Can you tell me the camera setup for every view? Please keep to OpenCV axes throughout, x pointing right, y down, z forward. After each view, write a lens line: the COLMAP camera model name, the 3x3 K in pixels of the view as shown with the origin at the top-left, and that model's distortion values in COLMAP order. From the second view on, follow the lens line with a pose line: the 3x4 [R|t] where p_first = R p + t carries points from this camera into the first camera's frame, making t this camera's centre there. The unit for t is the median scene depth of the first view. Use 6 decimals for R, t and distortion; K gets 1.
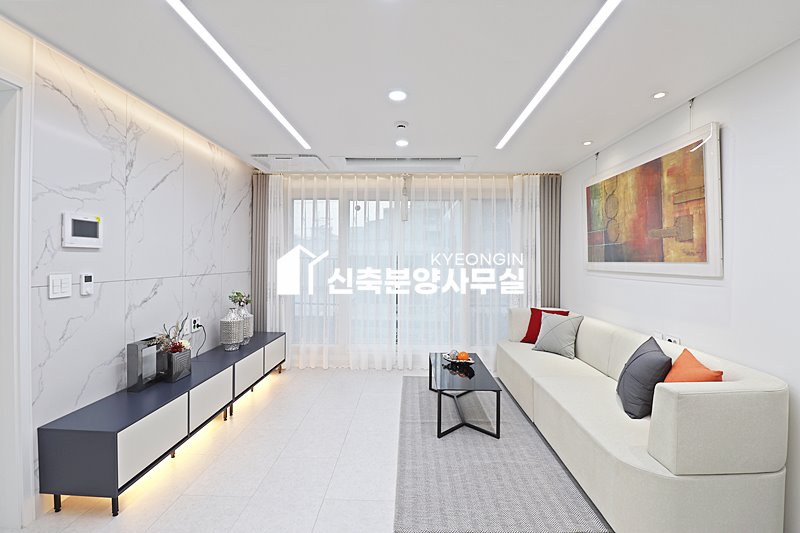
lens RADIAL K [[367.1, 0, 400.9], [0, 367.1, 261.0], [0, 0, 1]] dist [-0.000934, -0.013585]
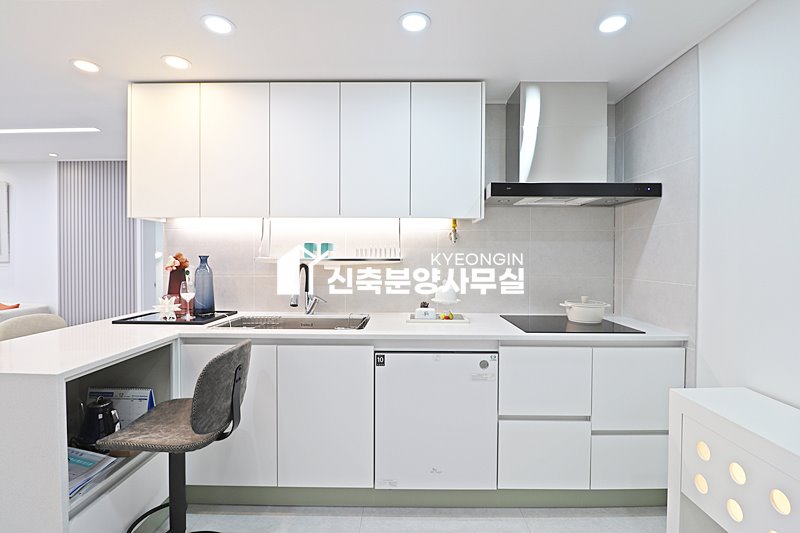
lens RADIAL K [[367.1, 0, 400.9], [0, 367.1, 261.0], [0, 0, 1]] dist [-0.000934, -0.013585]
pose [[-0.015723, -0.016611, 0.999738, -0.797343], [-0.000732, 0.999862, 0.016601, 0.003745], [-0.999876, -0.000471, -0.015733, -0.791402]]
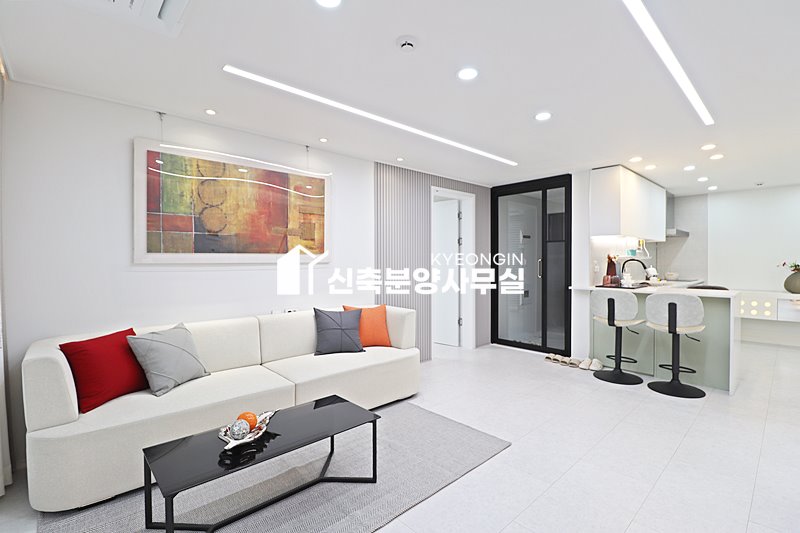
lens RADIAL K [[367.1, 0, 400.9], [0, 367.1, 261.0], [0, 0, 1]] dist [-0.000934, -0.013585]
pose [[-0.696368, -0.001478, 0.717683, -0.458191], [0.002366, 0.999988, 0.004355, 0.021819], [-0.717681, 0.004731, -0.696356, 1.441995]]
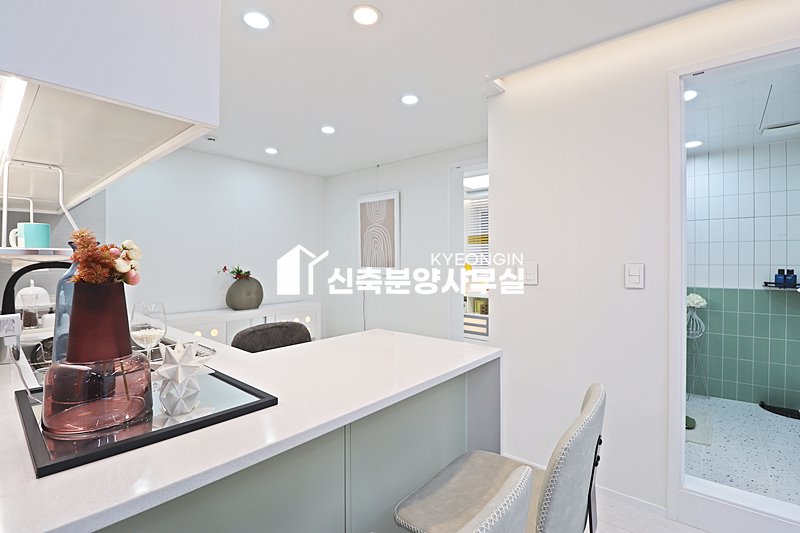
lens RADIAL K [[372.9, 0, 402.3], [0, 372.9, 261.5], [0, 0, 1]] dist [-0.001299, -0.011569]
pose [[-0.629663, -0.004308, -0.776857, 0.114915], [-0.006700, 0.999978, -0.000116, 0.021390], [0.776840, 0.005132, -0.629677, 0.049288]]
